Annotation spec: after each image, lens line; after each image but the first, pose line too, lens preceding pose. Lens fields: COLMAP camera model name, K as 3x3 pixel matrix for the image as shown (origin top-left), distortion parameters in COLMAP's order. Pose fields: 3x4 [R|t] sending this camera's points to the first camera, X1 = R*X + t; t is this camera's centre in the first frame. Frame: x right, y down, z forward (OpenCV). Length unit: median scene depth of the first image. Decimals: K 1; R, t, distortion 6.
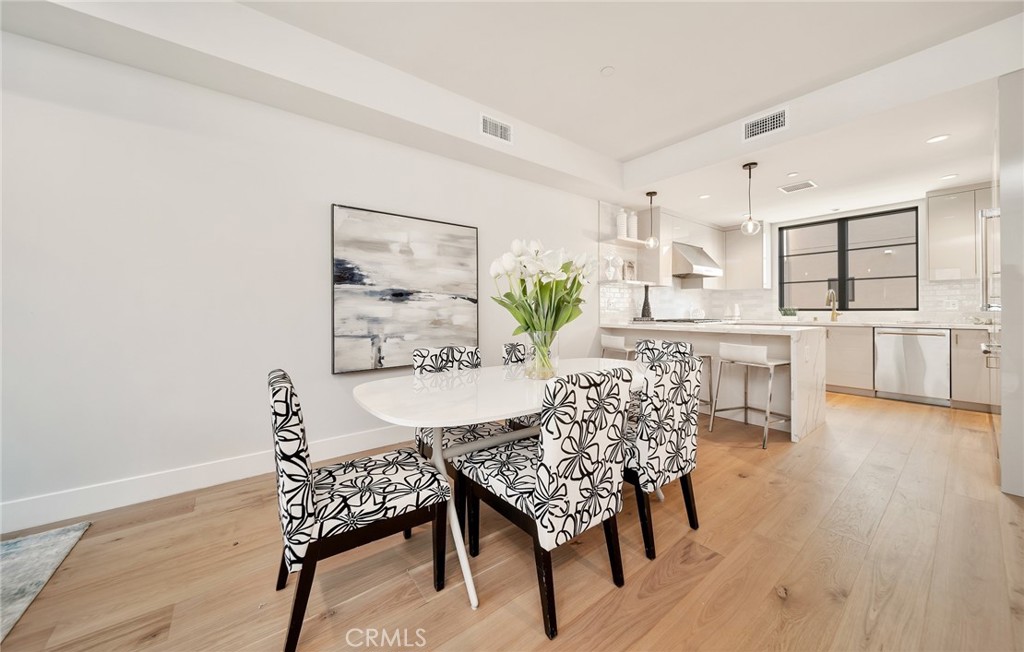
lens RADIAL K [[360.9, 0, 512.0], [0, 360.9, 326.0], [0, 0, 1]] dist [-0.000068, -0.000006]
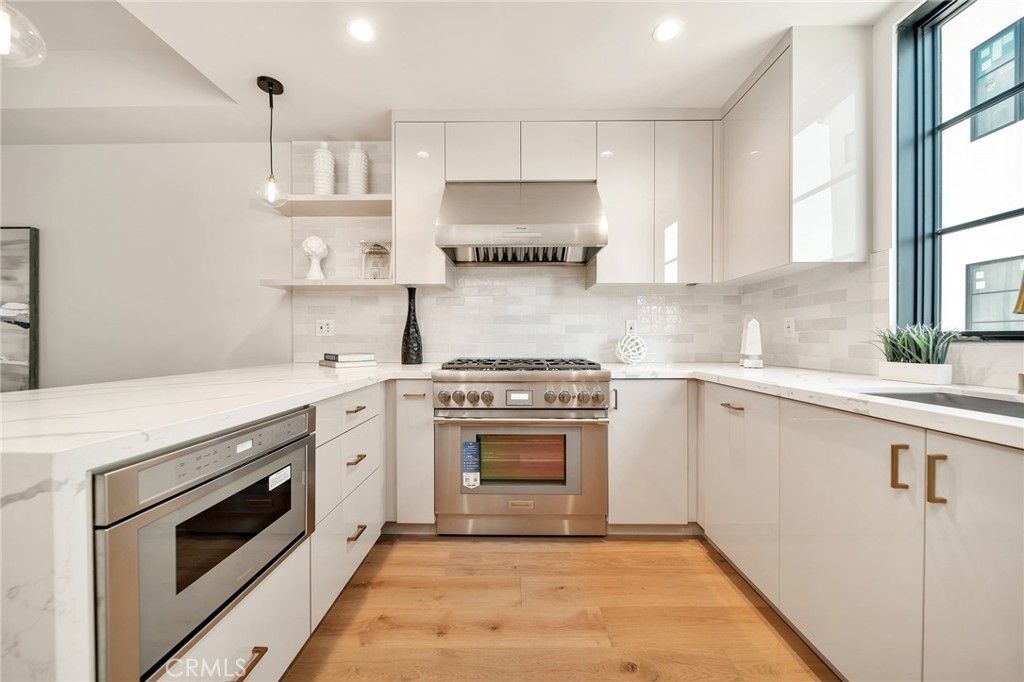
lens RADIAL K [[364.5, 0, 512.0], [0, 364.5, 341.0], [0, 0, 1]] dist [-0.000045, -0.000016]
pose [[0.782658, 0.004705, -0.622434, 0.780818], [-0.029080, 0.999156, -0.029012, -0.030176], [0.621772, 0.040807, 0.782134, 0.704036]]
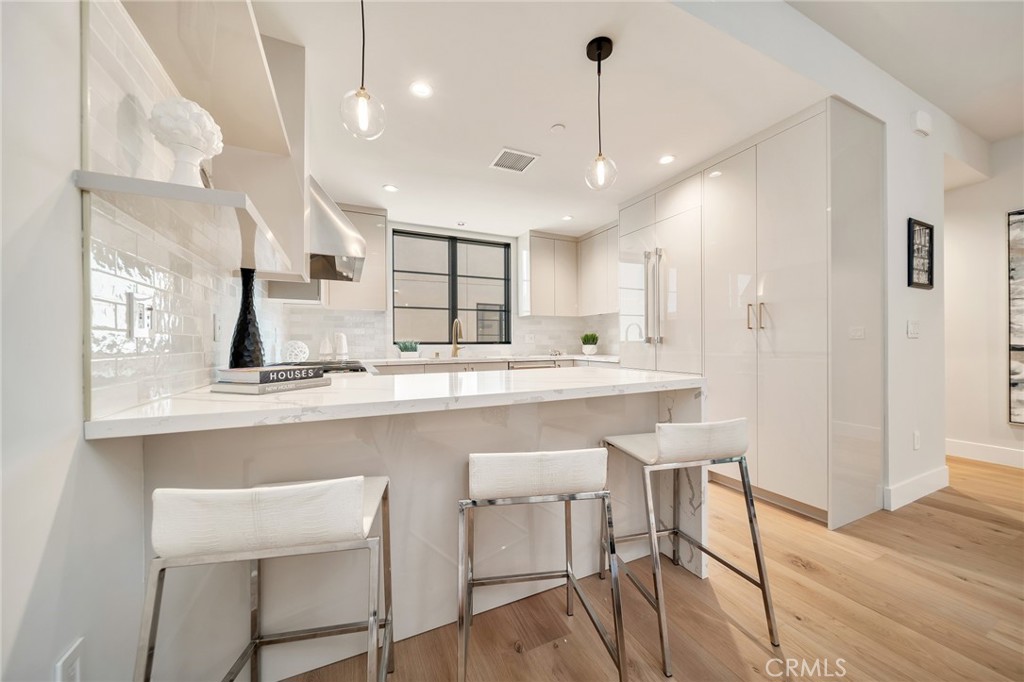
lens RADIAL K [[364.5, 0, 512.0], [0, 364.5, 341.0], [0, 0, 1]] dist [-0.000045, -0.000016]
pose [[0.221692, 0.009824, 0.975067, 0.099919], [0.045249, 0.998768, -0.020350, -0.027002], [-0.974066, 0.048632, 0.220974, 0.690813]]
